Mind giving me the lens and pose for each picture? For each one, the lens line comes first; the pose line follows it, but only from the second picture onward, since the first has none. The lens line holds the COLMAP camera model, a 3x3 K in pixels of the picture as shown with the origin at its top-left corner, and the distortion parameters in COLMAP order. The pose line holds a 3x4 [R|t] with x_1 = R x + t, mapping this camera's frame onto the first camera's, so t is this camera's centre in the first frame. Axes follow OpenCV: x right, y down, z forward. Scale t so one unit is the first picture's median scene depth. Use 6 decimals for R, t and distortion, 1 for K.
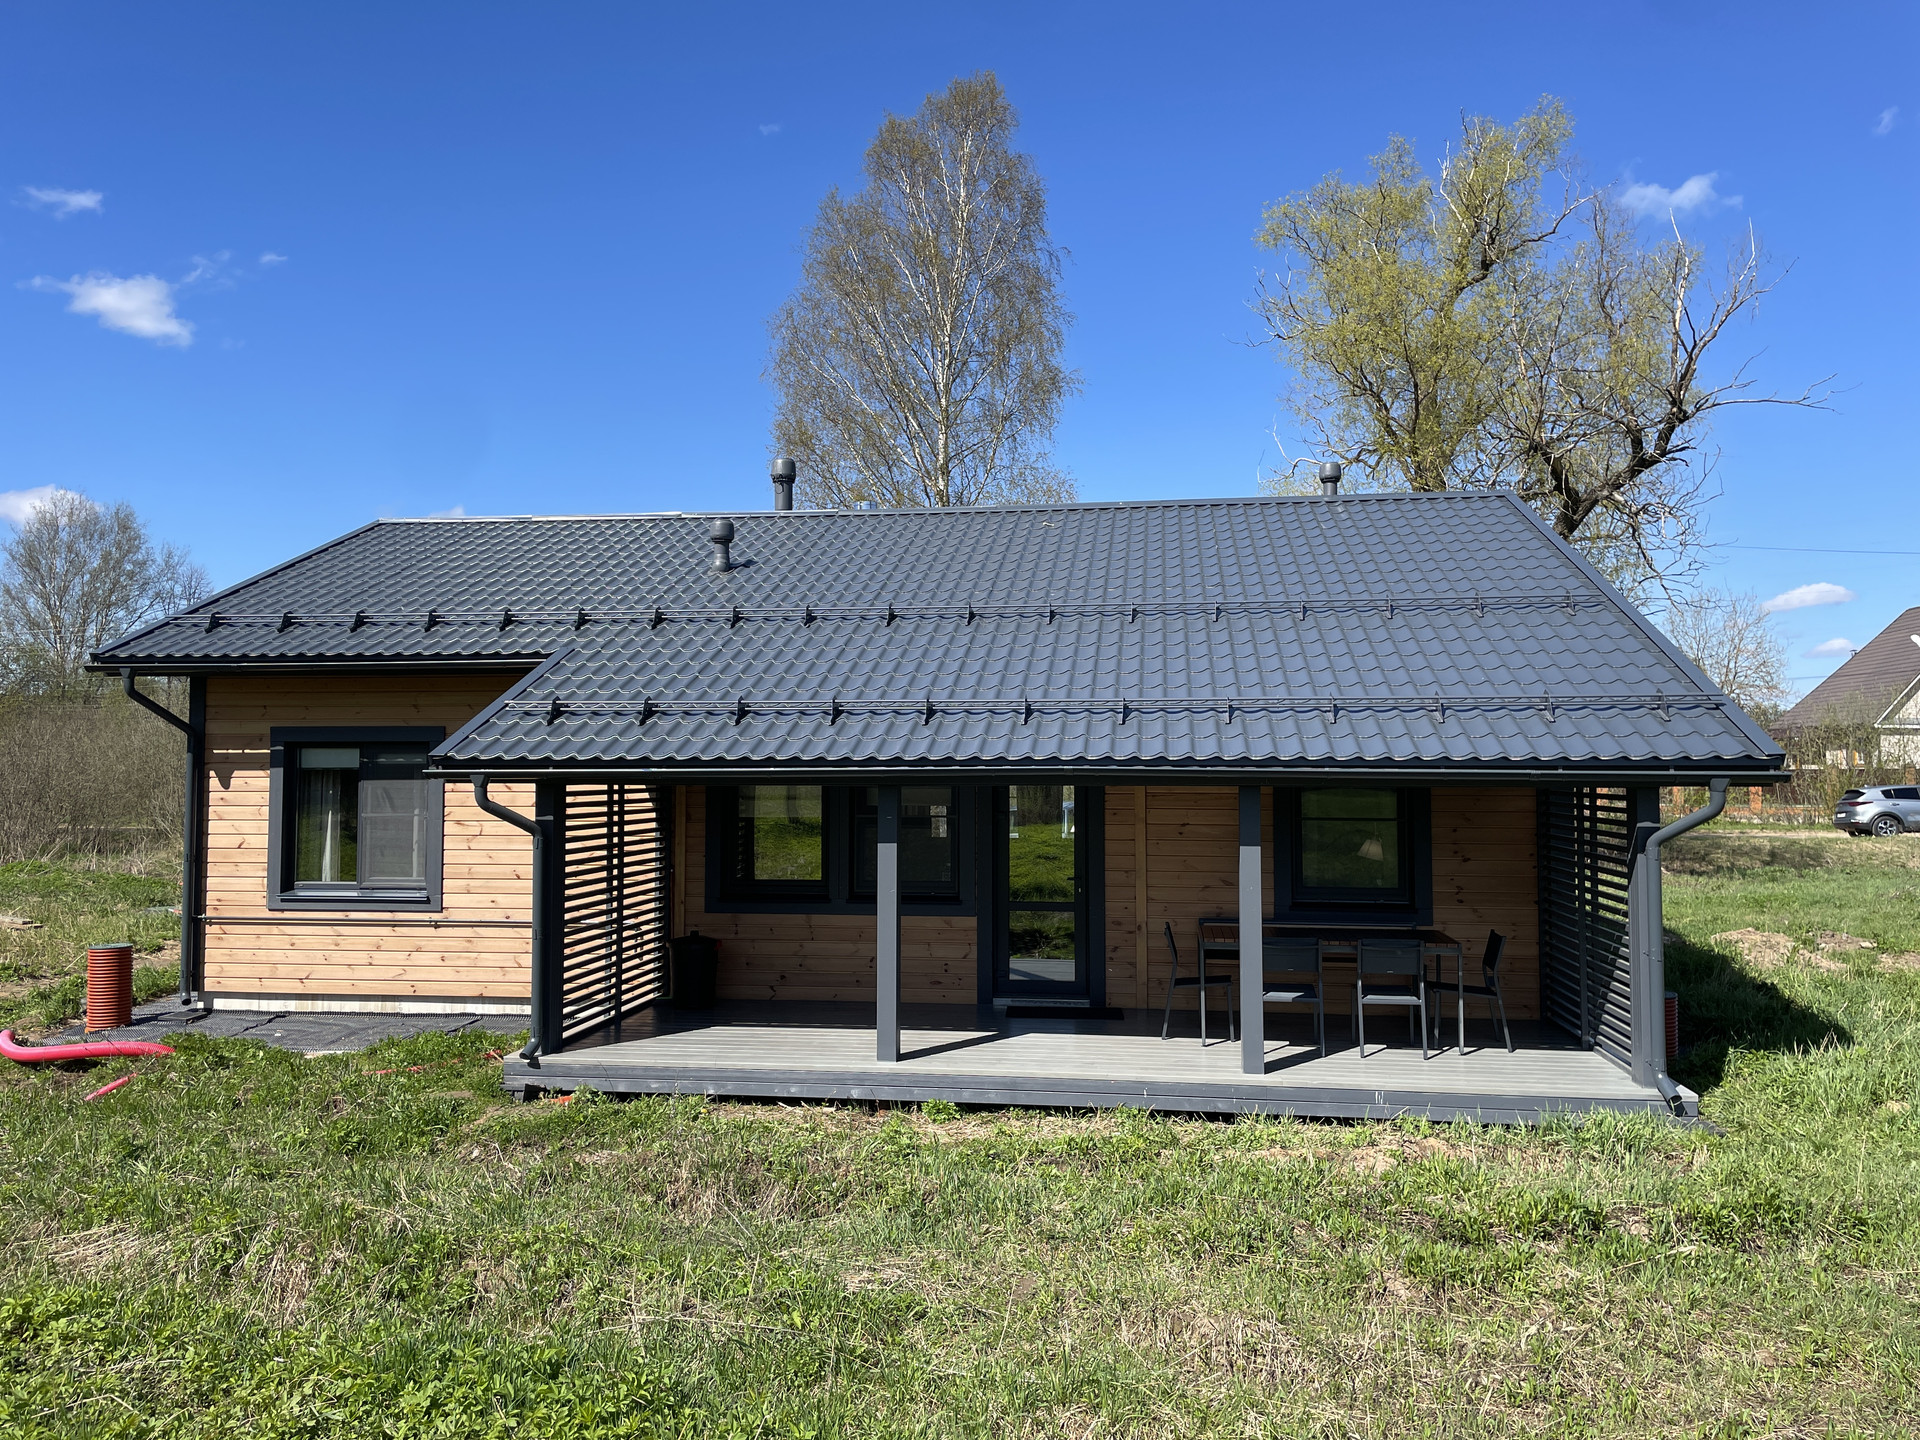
lens RADIAL K [[1455.1, 0, 975.0], [0, 1455.1, 728.1], [0, 0, 1]] dist [0.084681, -0.112408]
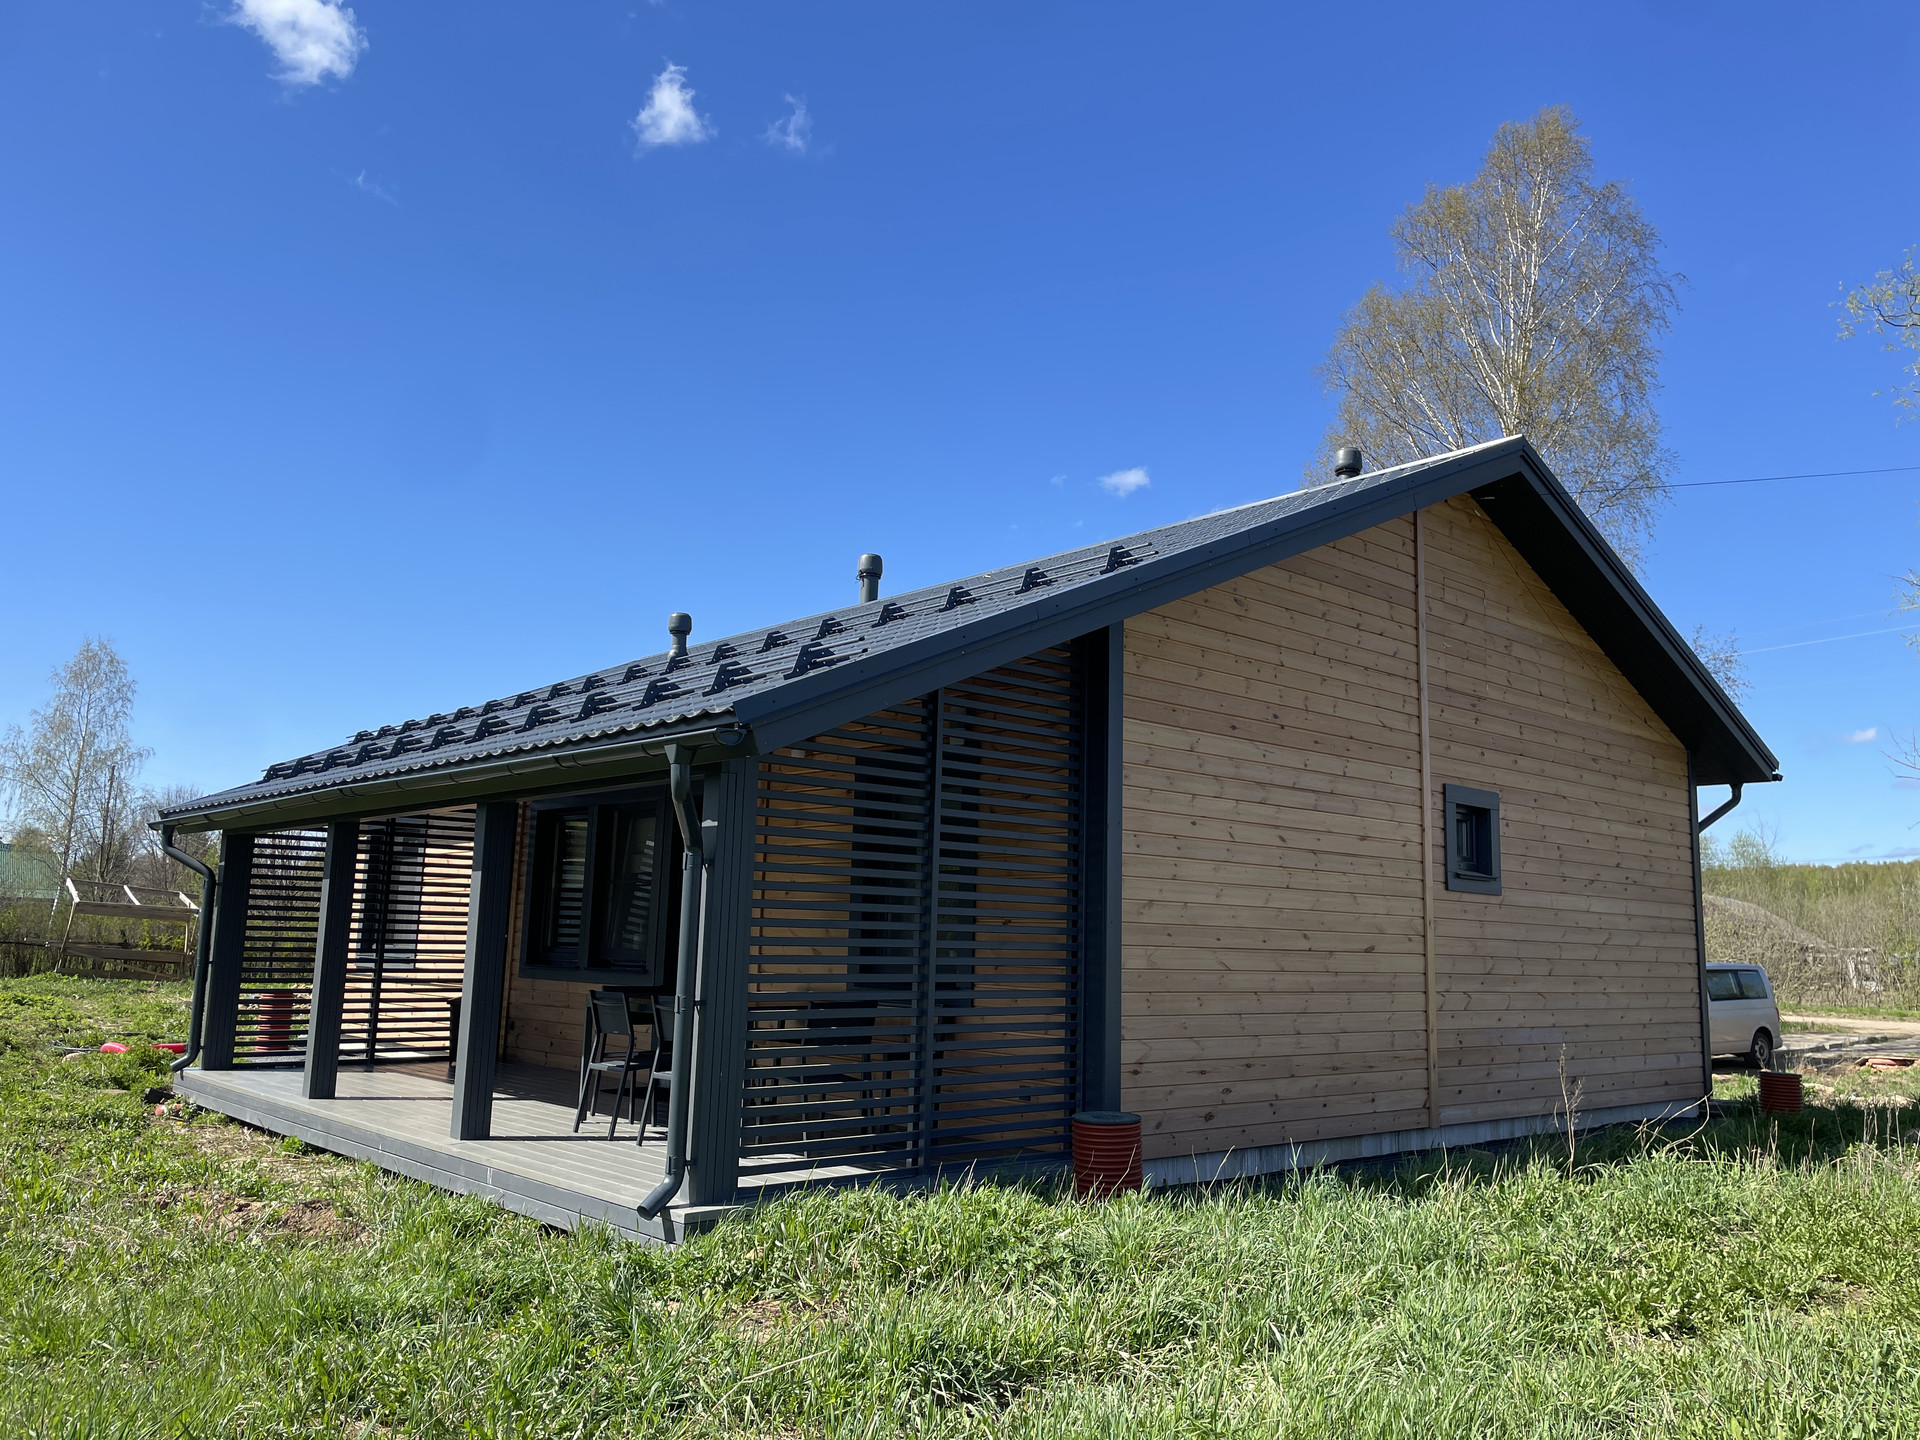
lens RADIAL K [[1455.1, 0, 975.0], [0, 1455.1, 728.1], [0, 0, 1]] dist [0.084681, -0.112408]
pose [[0.758574, -0.077262, -0.646990, 0.719724], [-0.008248, 0.991727, -0.128100, 0.078837], [0.651535, 0.102509, 0.751661, 0.392459]]
